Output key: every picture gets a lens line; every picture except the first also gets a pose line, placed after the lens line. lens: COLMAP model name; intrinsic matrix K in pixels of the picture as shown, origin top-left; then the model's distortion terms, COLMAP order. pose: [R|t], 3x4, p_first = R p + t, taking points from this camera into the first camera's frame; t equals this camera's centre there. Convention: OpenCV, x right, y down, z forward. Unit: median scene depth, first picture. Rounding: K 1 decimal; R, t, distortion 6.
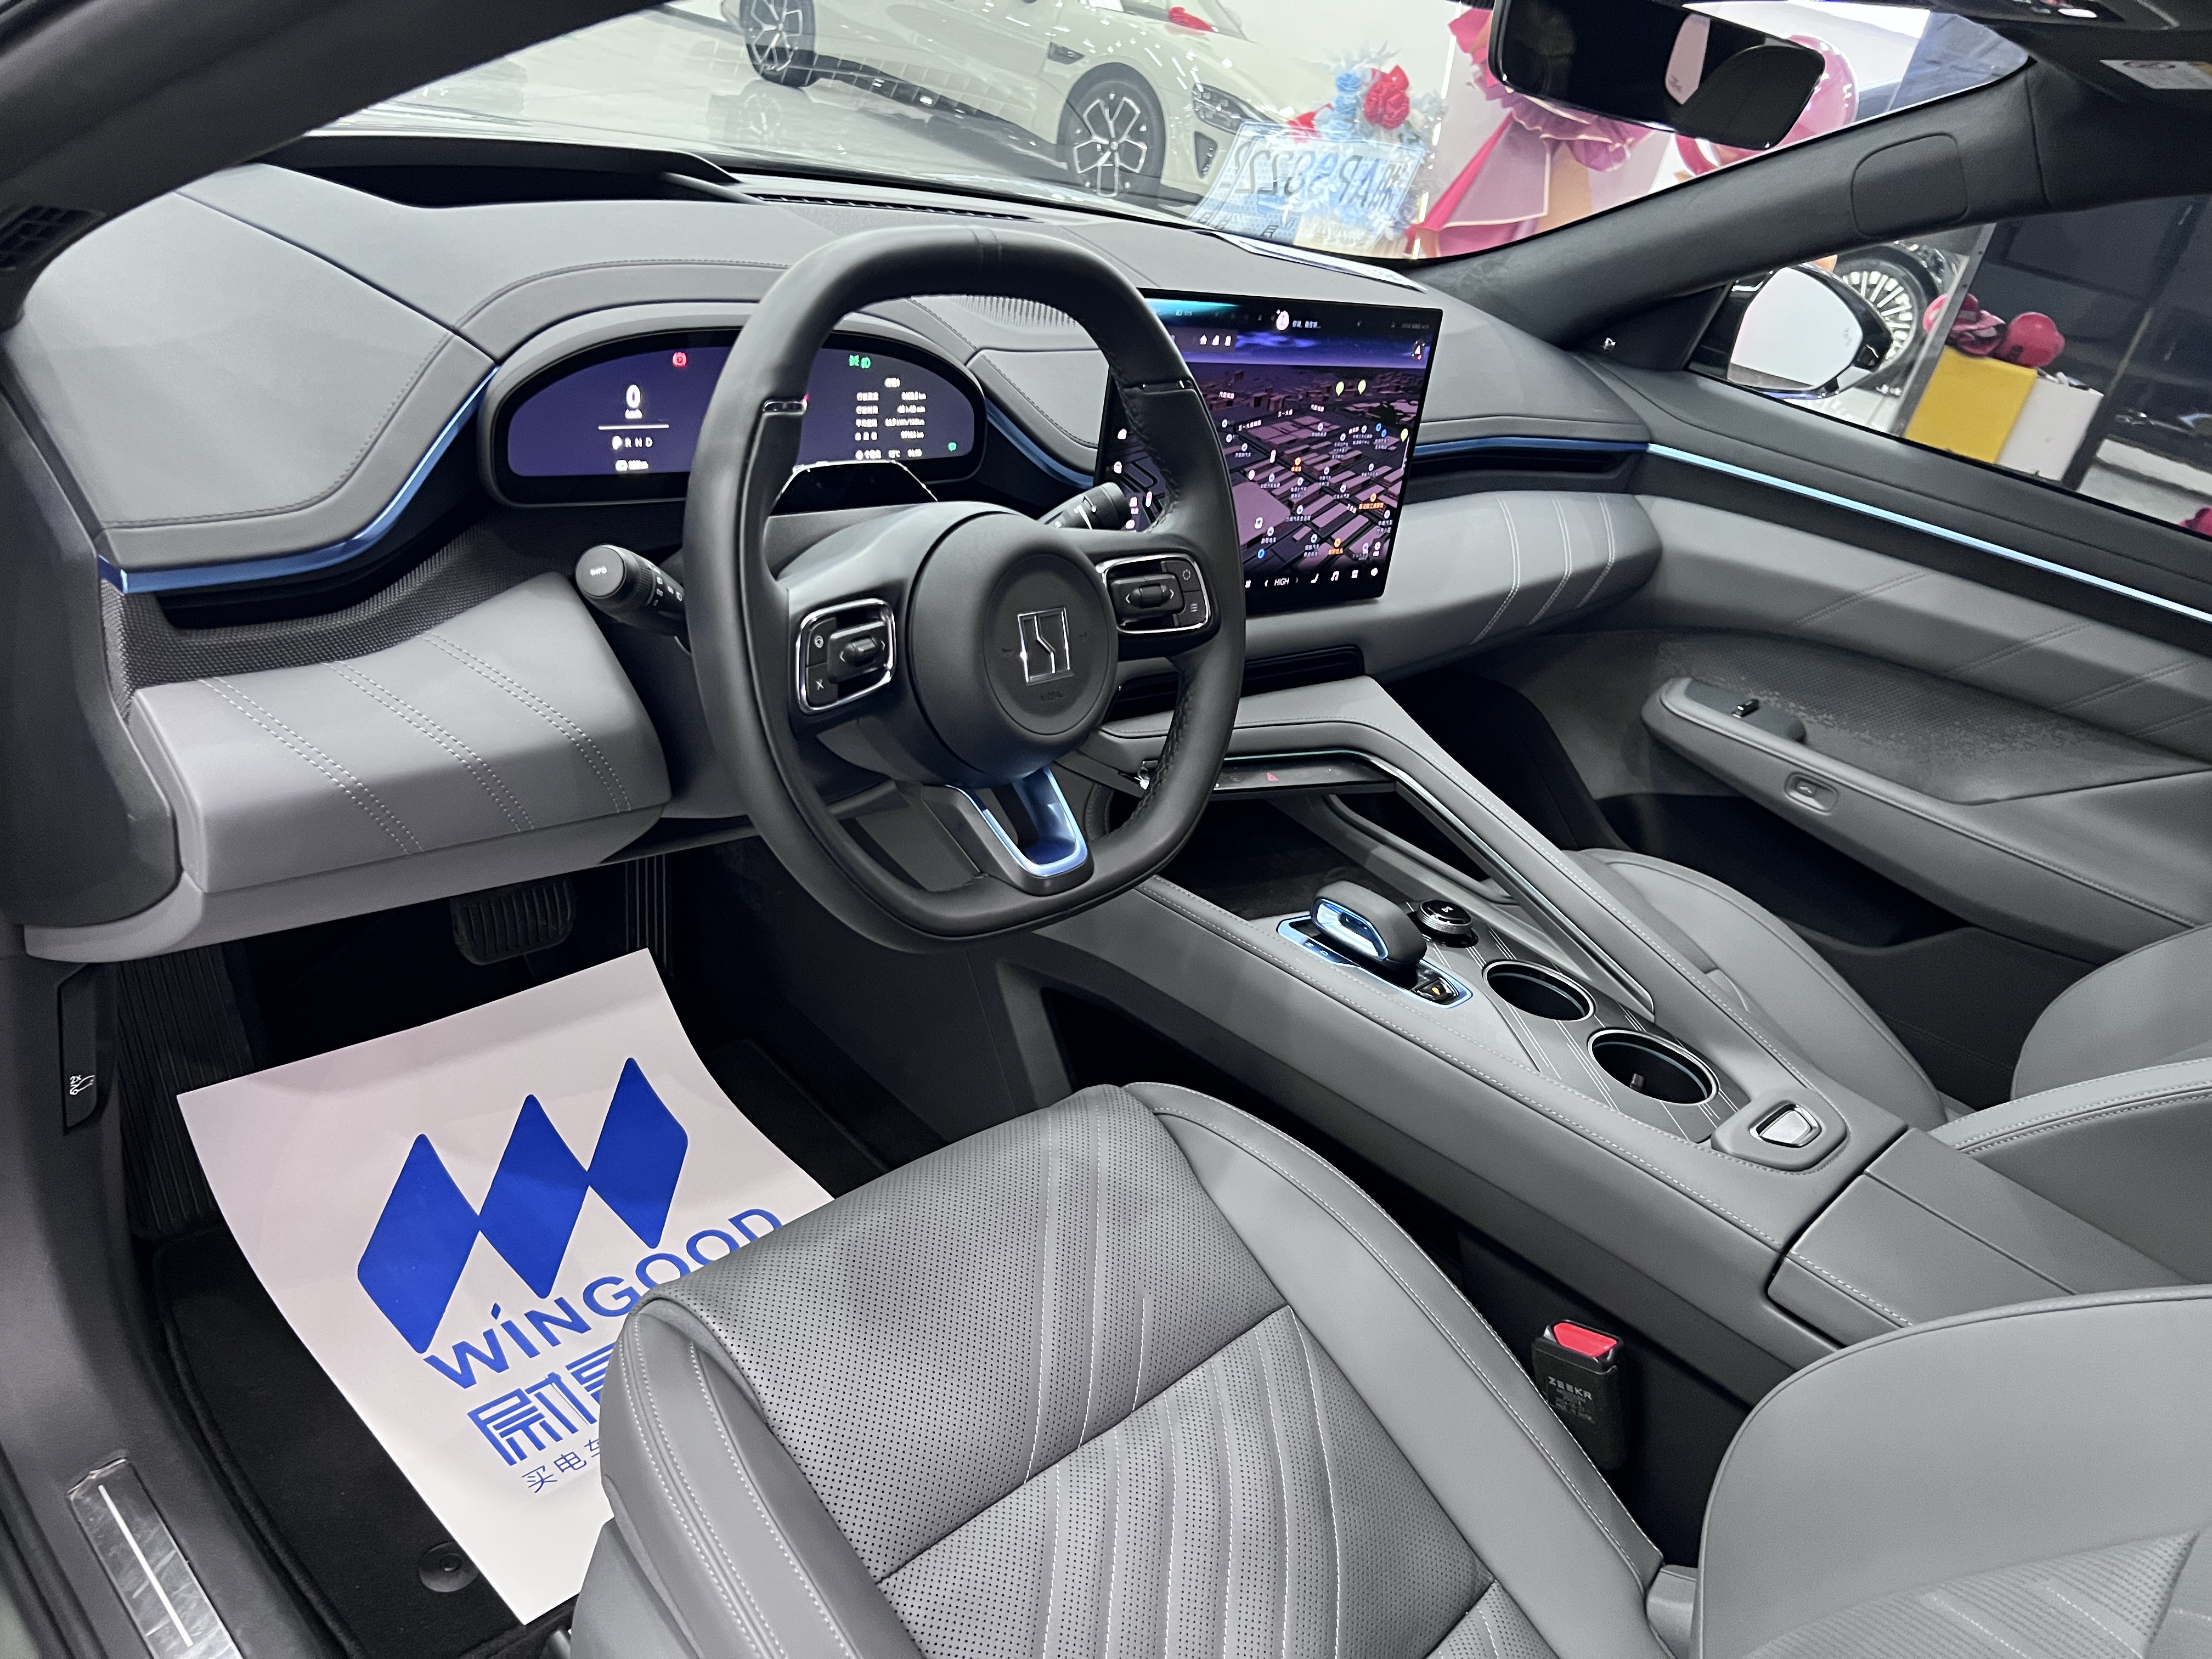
lens RADIAL K [[1670.7, 0, 1106.4], [0, 1670.7, 848.2], [0, 0, 1]] dist [0.090948, -0.133704]
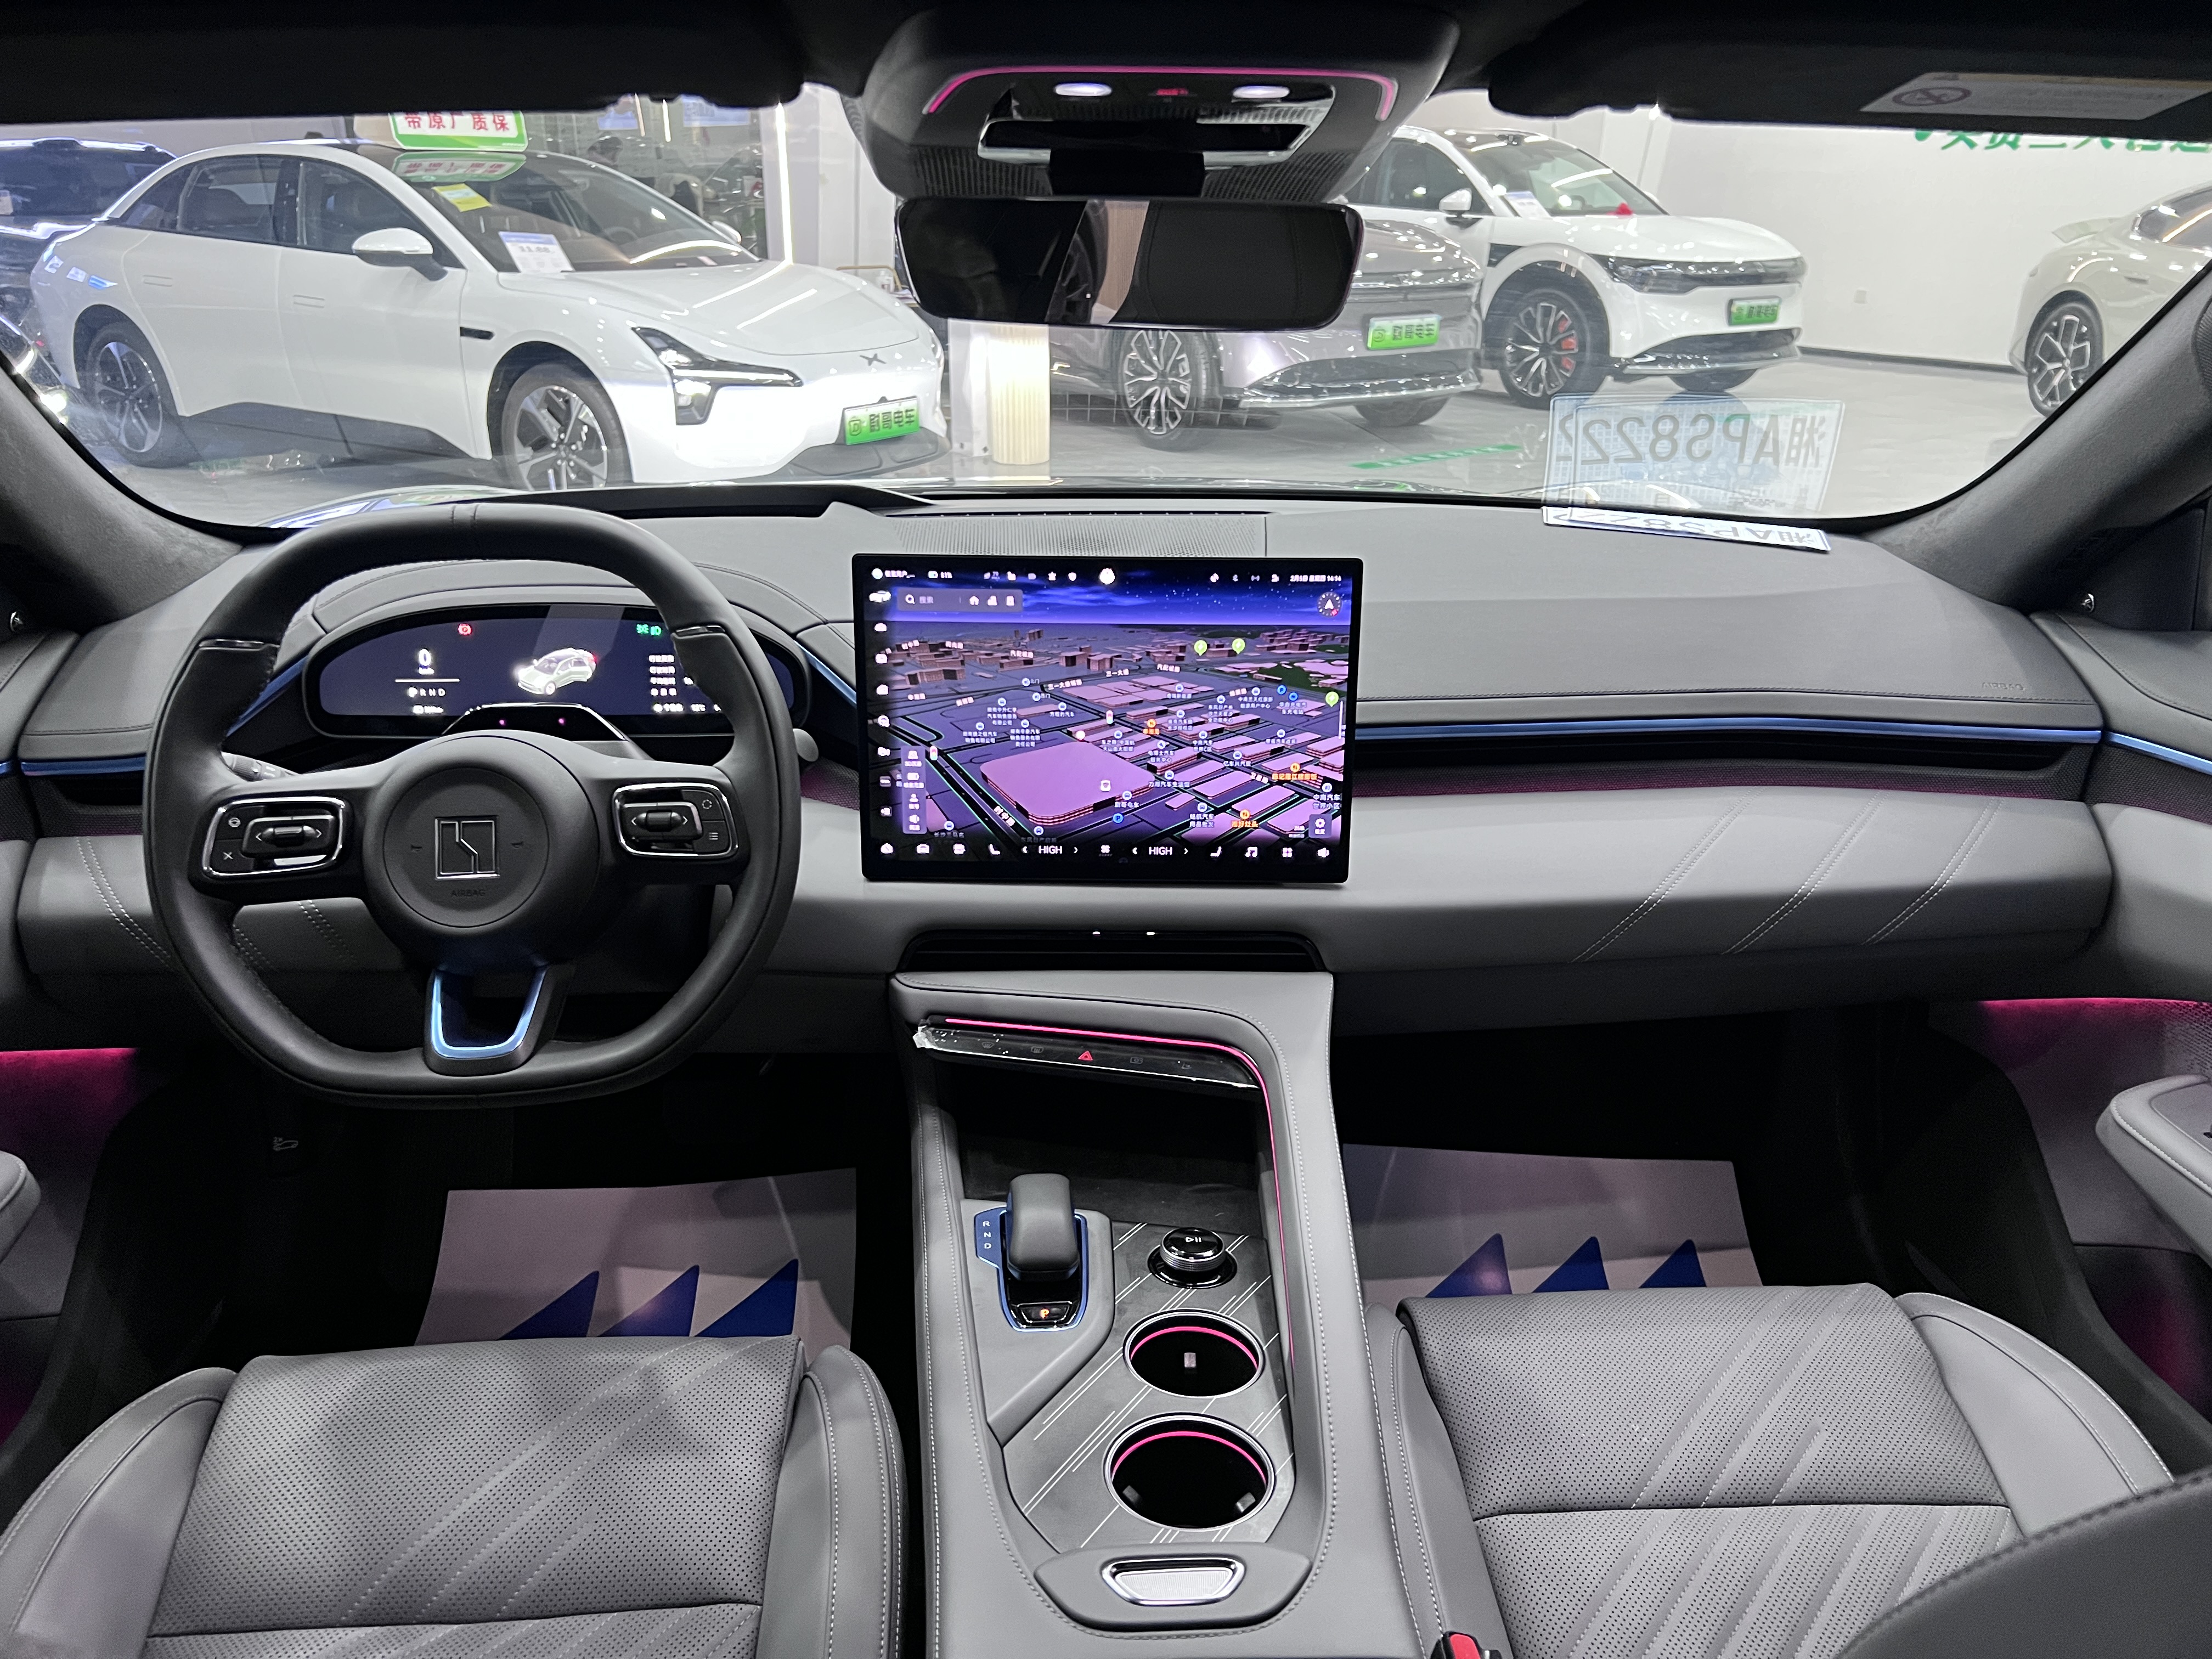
lens RADIAL K [[1670.7, 0, 1106.4], [0, 1670.7, 848.2], [0, 0, 1]] dist [0.090948, -0.133704]
pose [[0.718821, 0.041785, -0.693939, 0.740208], [-0.182069, 0.974667, -0.129908, -0.036906], [0.670931, 0.219725, 0.708218, 0.337708]]
